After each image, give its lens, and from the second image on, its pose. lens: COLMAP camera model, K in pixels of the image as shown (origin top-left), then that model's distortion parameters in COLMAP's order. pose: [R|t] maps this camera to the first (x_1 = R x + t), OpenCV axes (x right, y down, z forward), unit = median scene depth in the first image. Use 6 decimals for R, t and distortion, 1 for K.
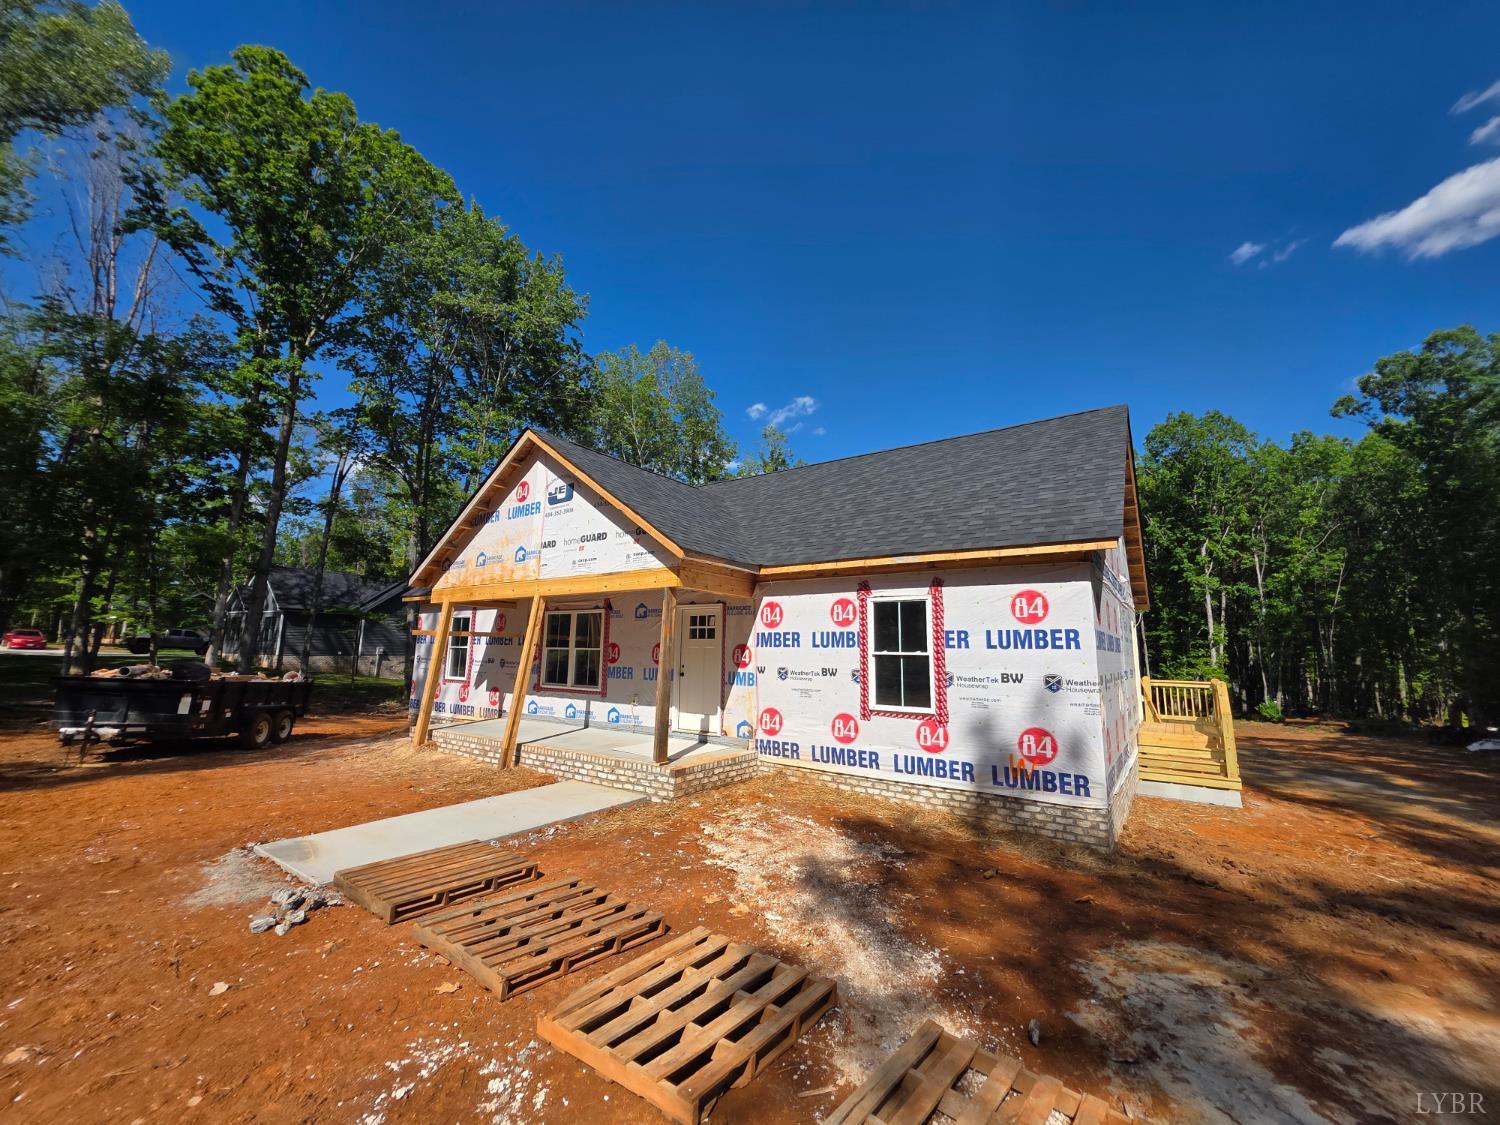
lens RADIAL K [[599.8, 0, 753.3], [0, 599.8, 564.8], [0, 0, 1]] dist [-0.001087, -0.000560]
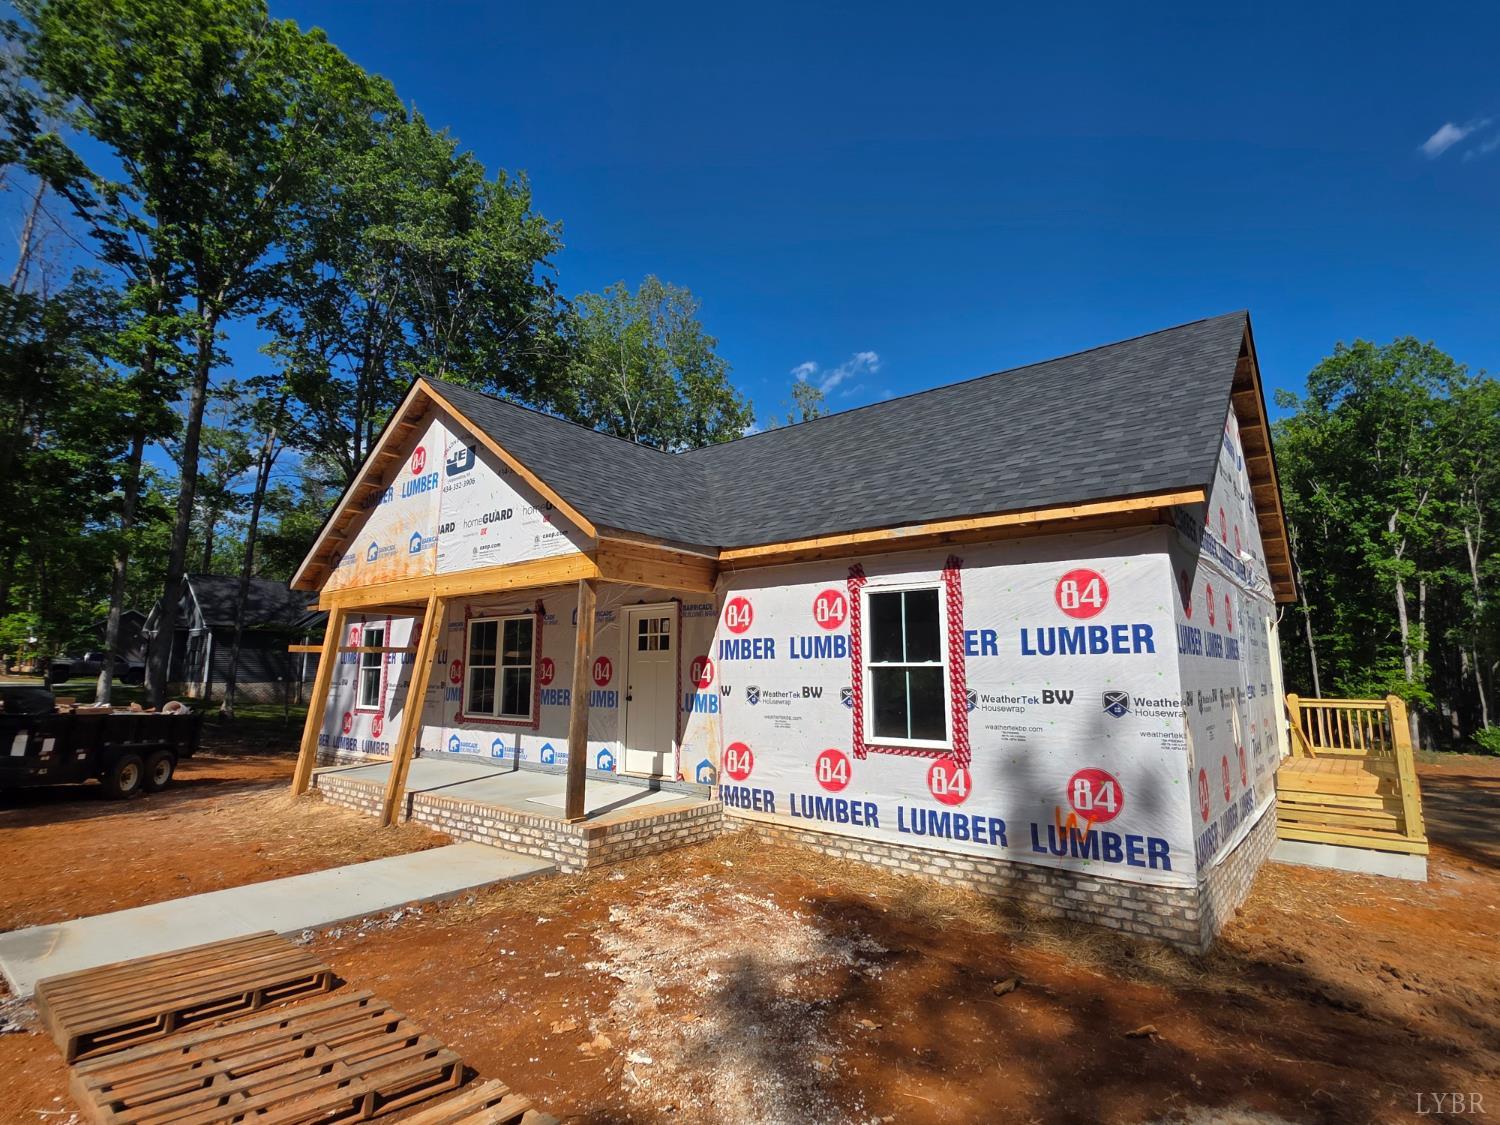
lens RADIAL K [[752.3, 0, 753.0], [0, 752.3, 566.1], [0, 0, 1]] dist [-0.001719, 0.001292]
pose [[0.997505, -0.023787, -0.066465, 0.116004], [0.024118, 0.999700, 0.004185, 0.021366], [0.066346, -0.005778, 0.997780, 0.092260]]
